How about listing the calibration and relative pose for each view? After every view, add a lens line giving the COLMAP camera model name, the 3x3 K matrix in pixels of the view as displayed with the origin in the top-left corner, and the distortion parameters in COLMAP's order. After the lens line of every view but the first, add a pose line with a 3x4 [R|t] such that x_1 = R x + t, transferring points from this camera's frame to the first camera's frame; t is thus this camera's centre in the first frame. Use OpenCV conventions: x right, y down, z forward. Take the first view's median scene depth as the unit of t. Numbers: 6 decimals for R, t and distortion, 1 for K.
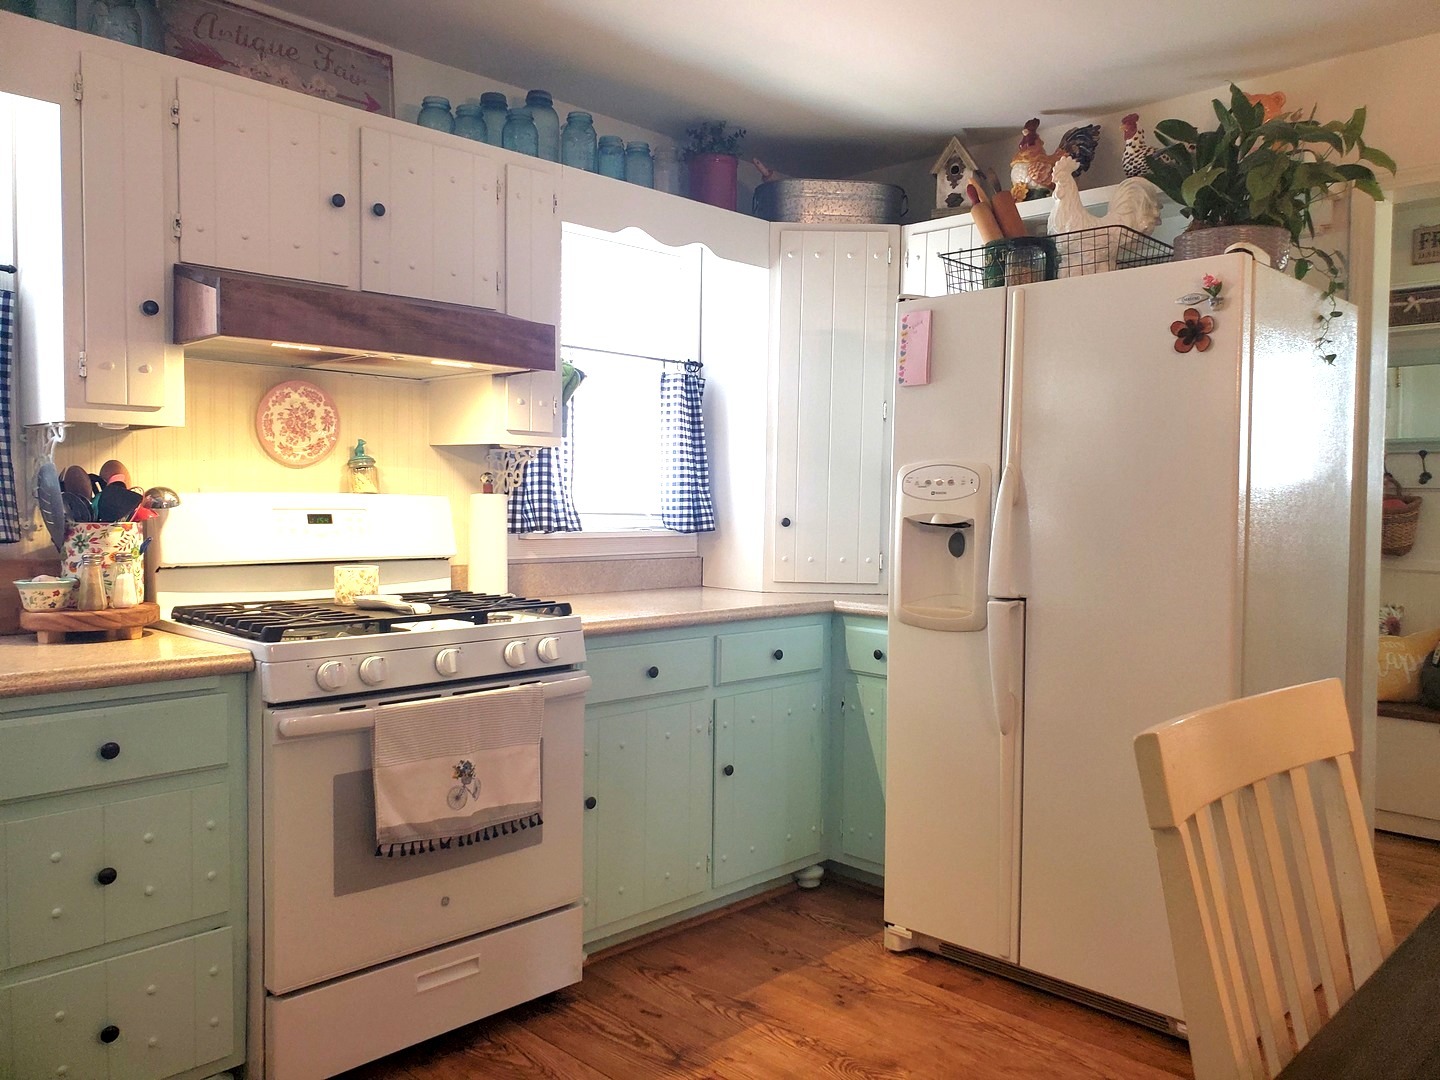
lens RADIAL K [[1116.6, 0, 722.6], [0, 1116.6, 537.7], [0, 0, 1]] dist [0.006385, 0.008922]
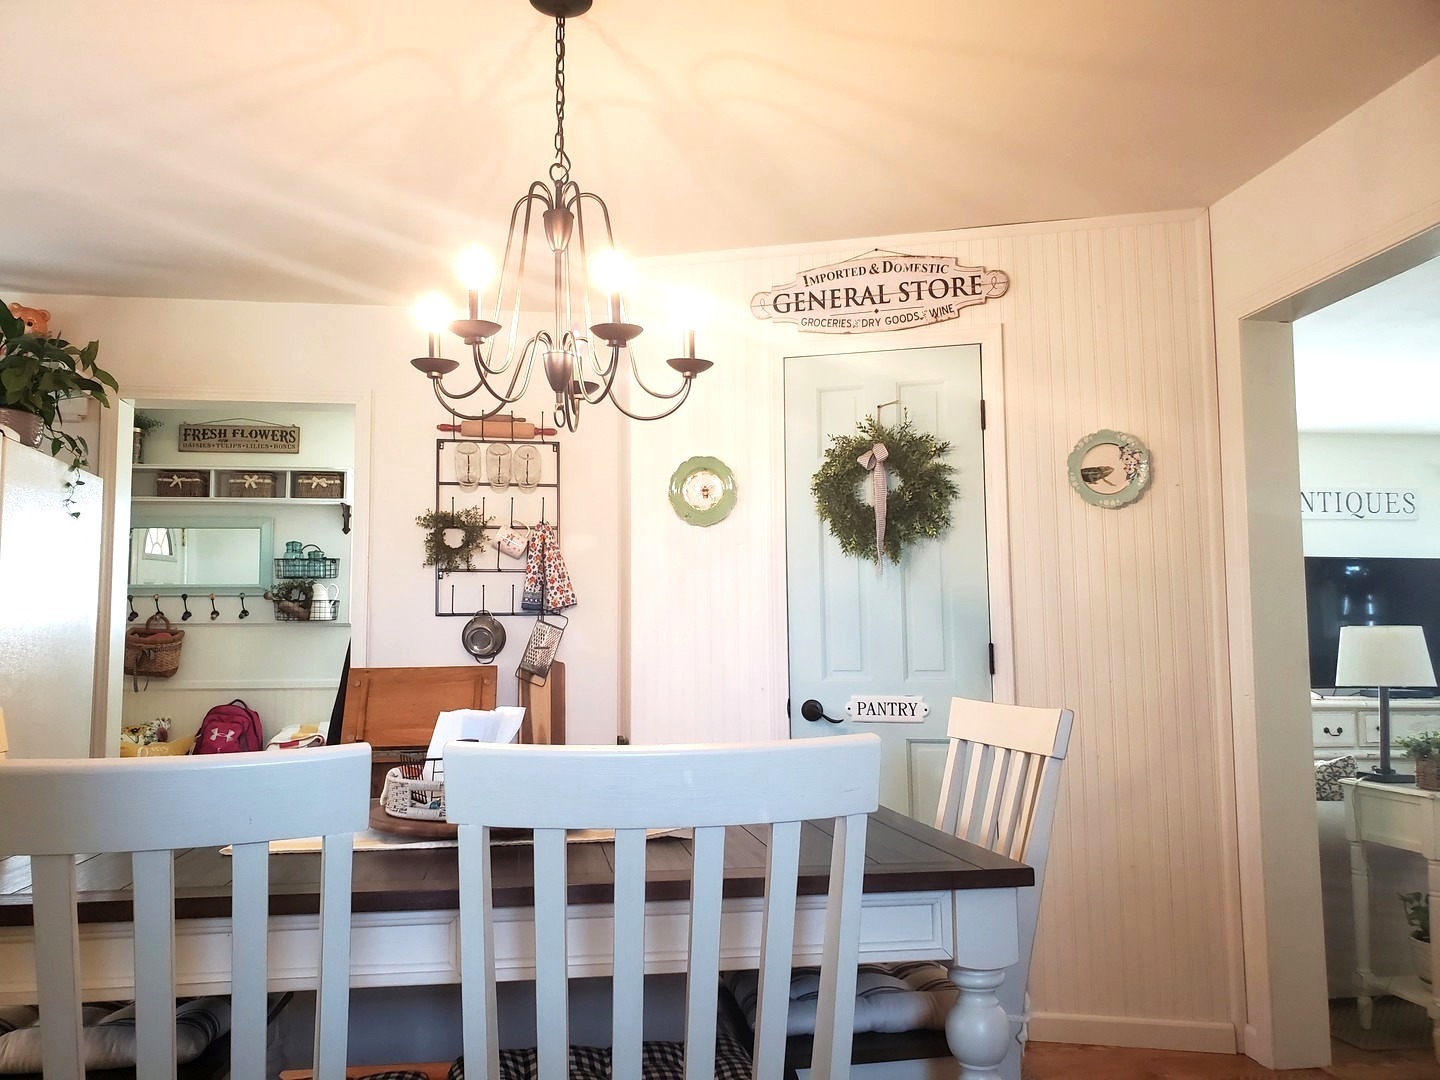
lens RADIAL K [[1116.6, 0, 719.0], [0, 1116.6, 550.0], [0, 0, 1]] dist [0.006385, 0.008922]
pose [[0.591036, 0.061353, 0.804309, -0.079630], [0.044604, 0.993092, -0.108530, 0.062253], [-0.805411, 0.100021, 0.584216, -0.404667]]
